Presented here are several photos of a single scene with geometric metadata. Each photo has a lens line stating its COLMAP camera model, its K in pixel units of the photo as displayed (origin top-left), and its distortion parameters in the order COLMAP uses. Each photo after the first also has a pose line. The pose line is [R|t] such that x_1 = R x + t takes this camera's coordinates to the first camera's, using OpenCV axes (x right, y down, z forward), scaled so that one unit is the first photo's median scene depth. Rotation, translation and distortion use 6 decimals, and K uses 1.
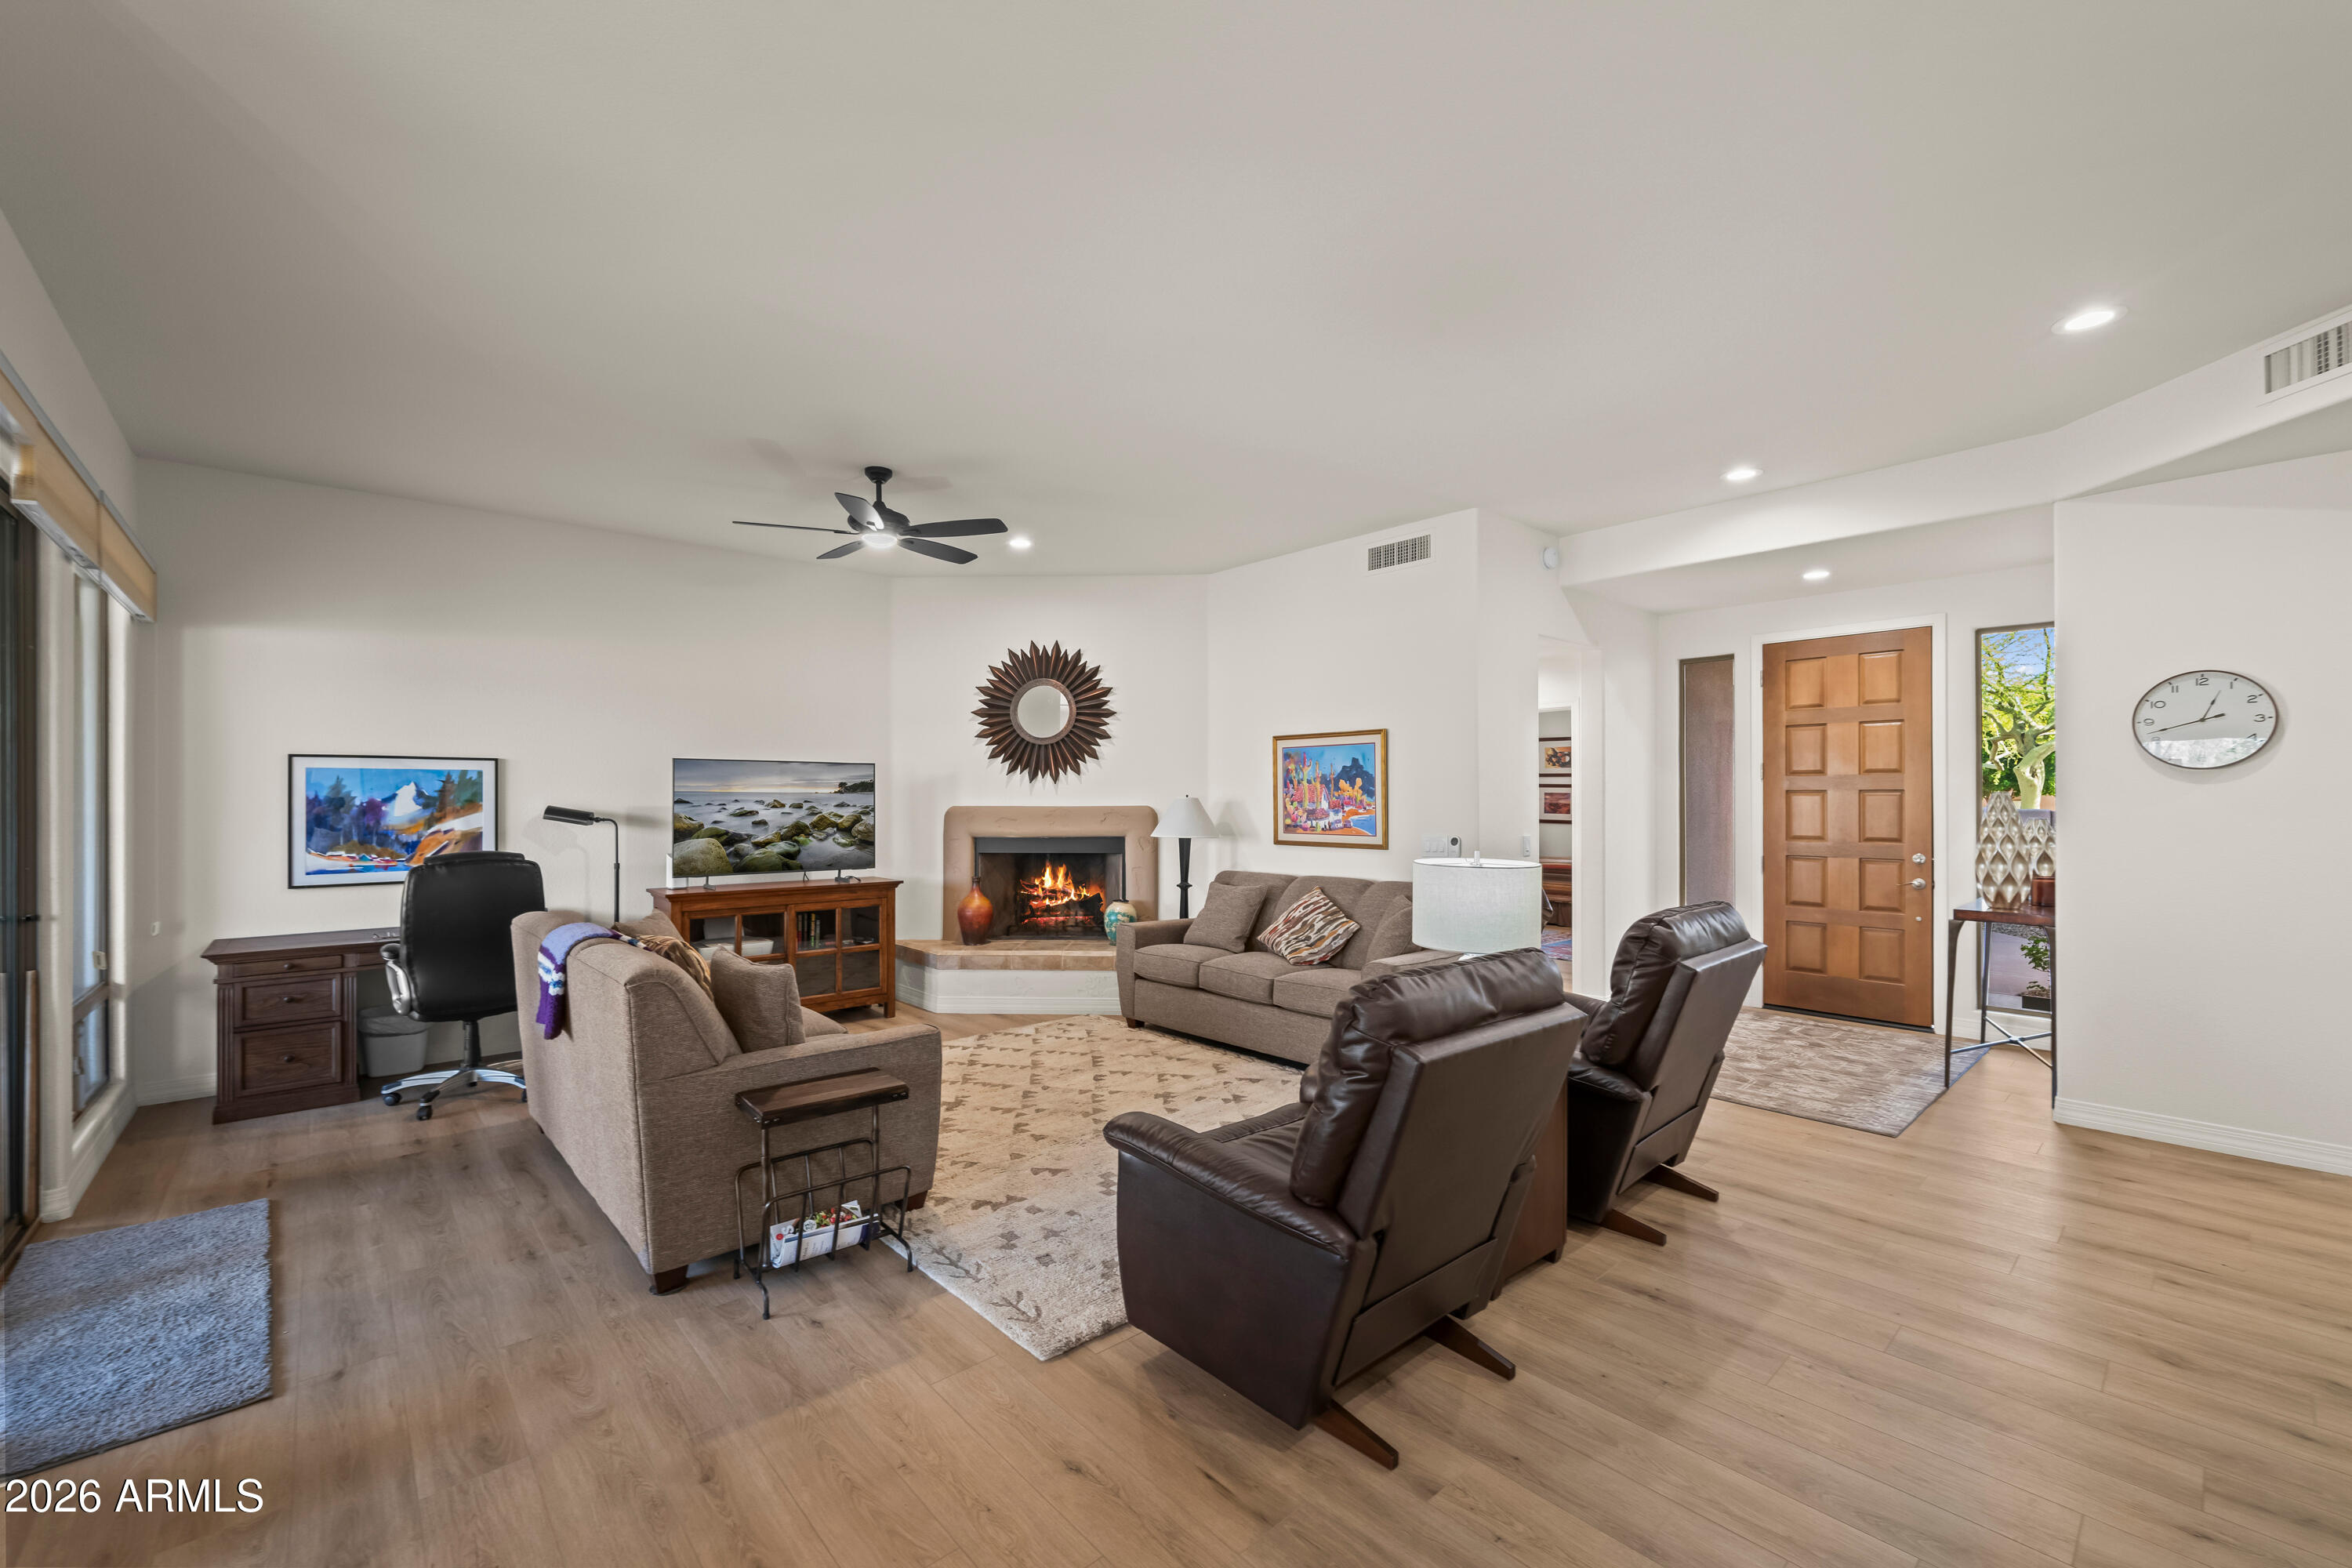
lens RADIAL K [[947.8, 0, 1174.7], [0, 947.8, 794.3], [0, 0, 1]] dist [-0.000191, 0.000284]
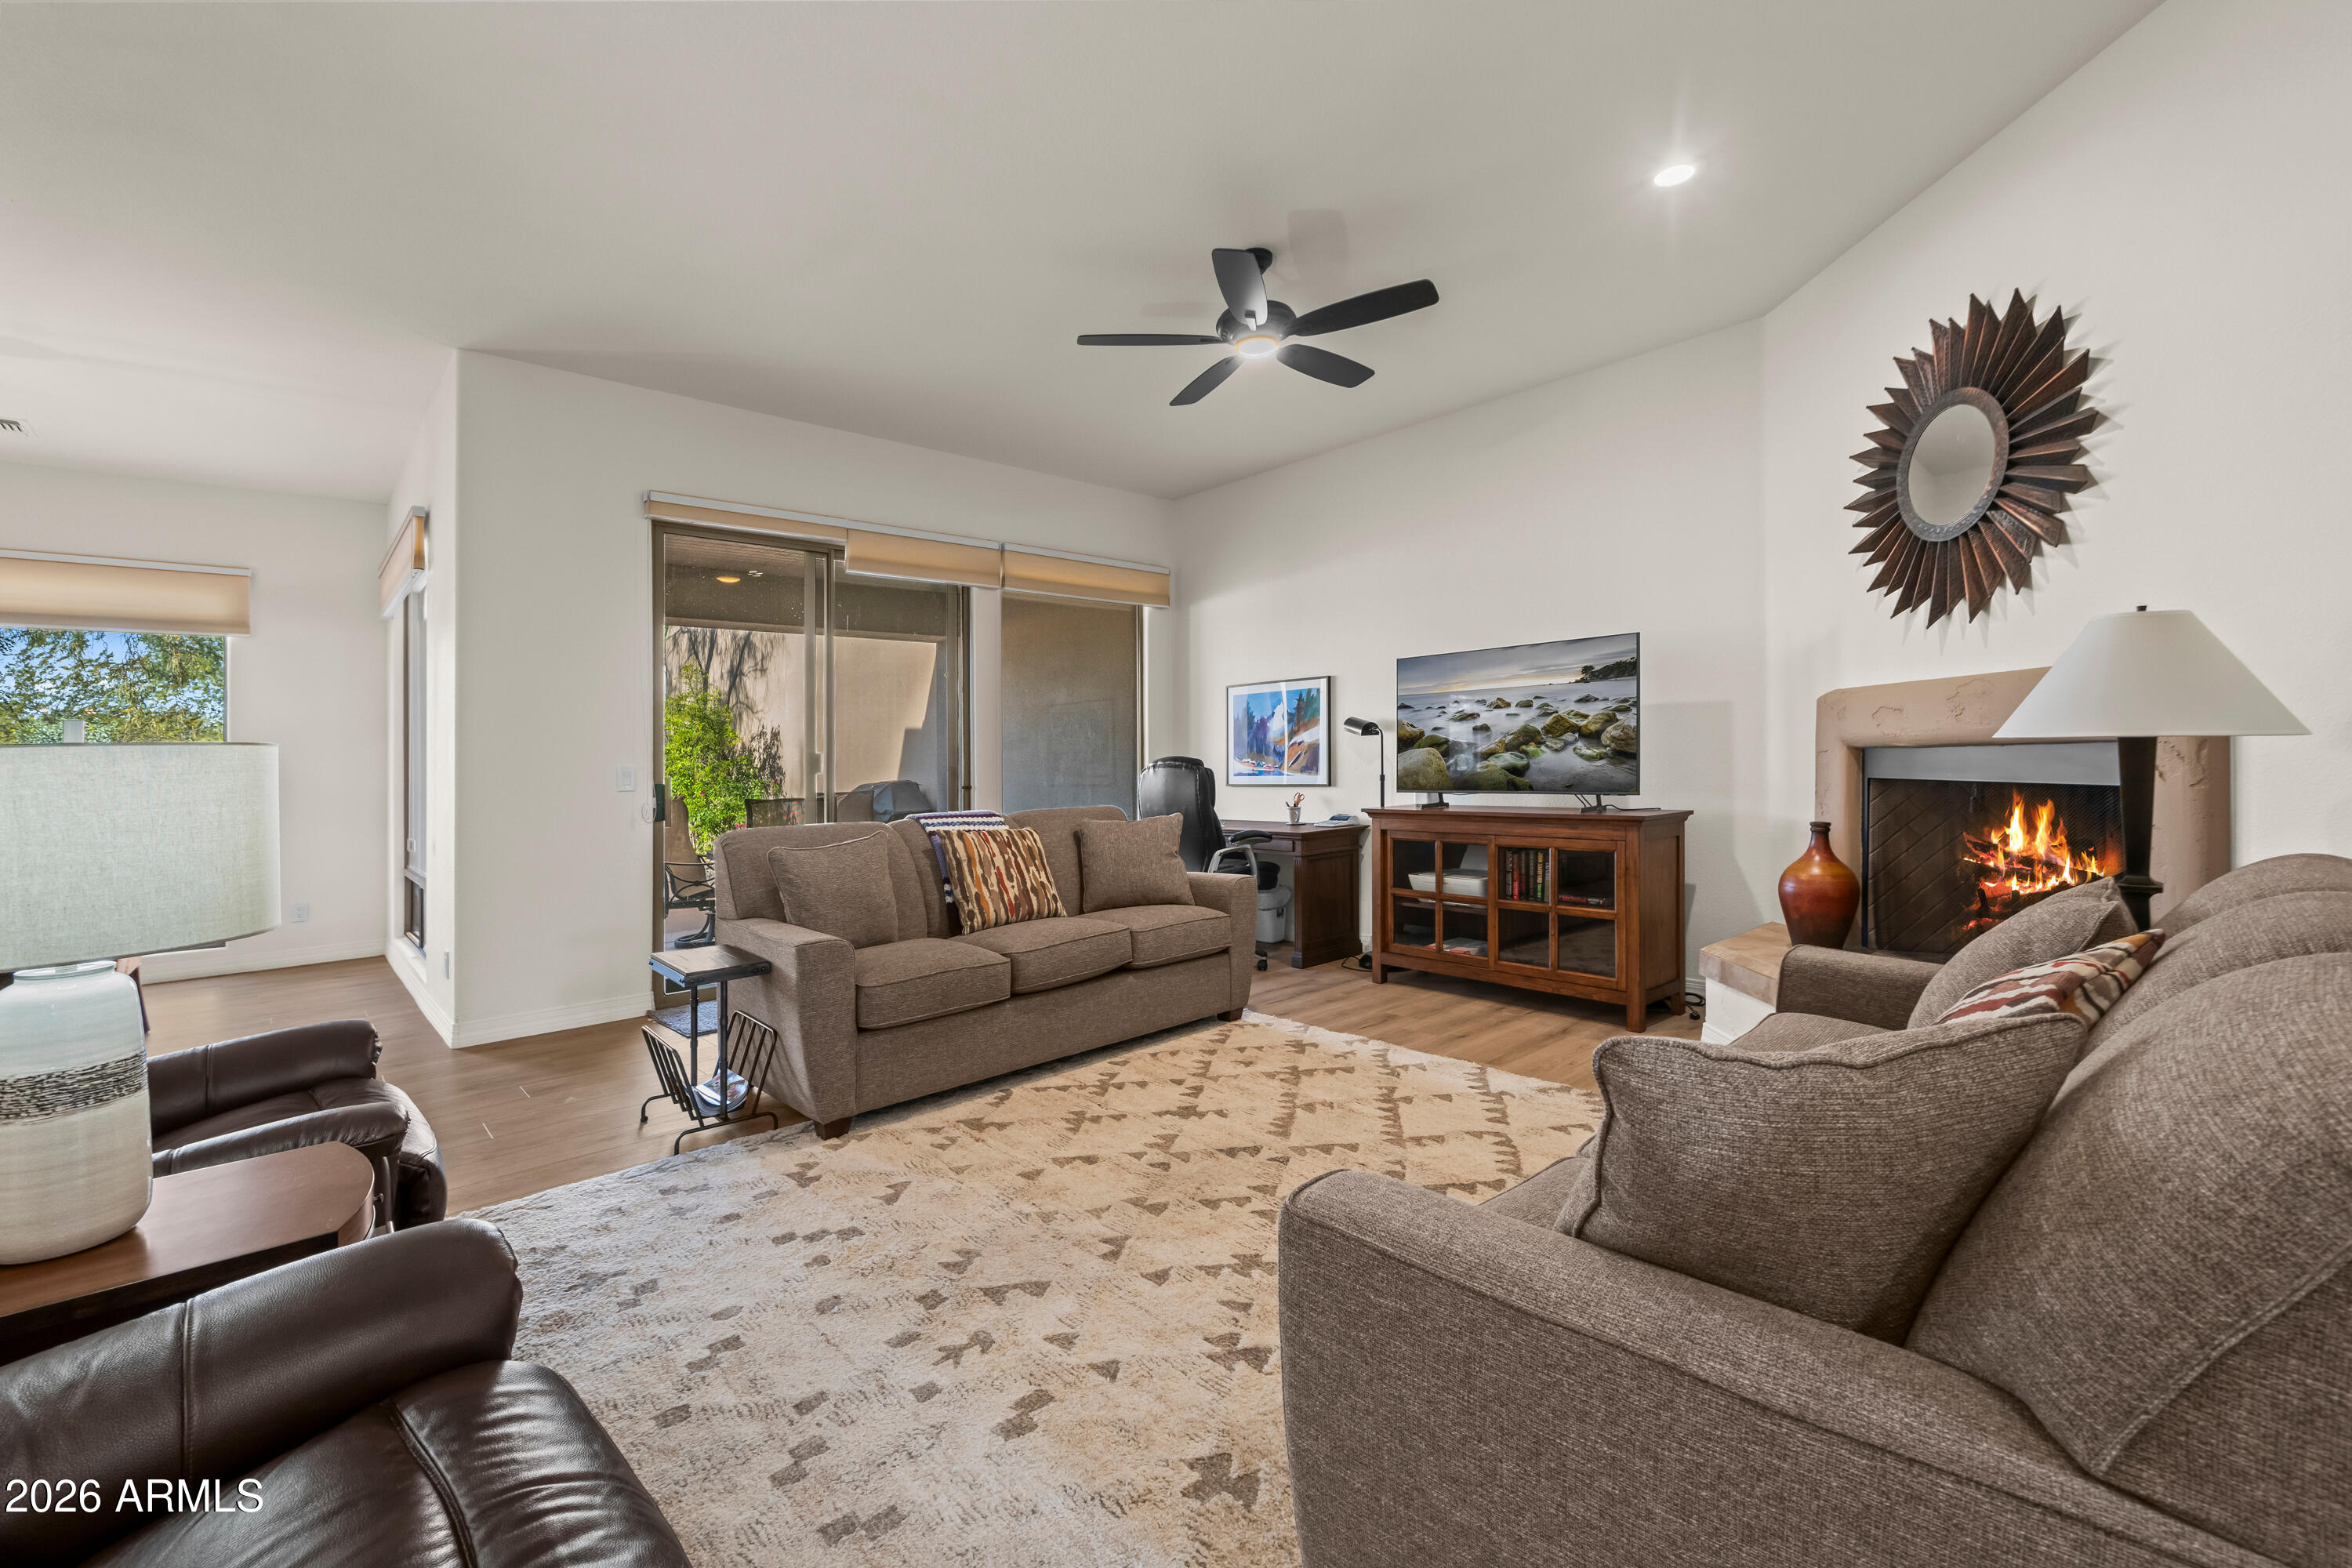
lens RADIAL K [[982.8, 0, 1178.5], [0, 982.8, 747.7], [0, 0, 1]] dist [-0.002326, -0.000216]
pose [[0.015946, -0.008220, -0.999839, 0.416023], [0.035964, 0.999324, -0.007642, 0.048255], [0.999226, -0.035836, 0.016231, 0.815784]]
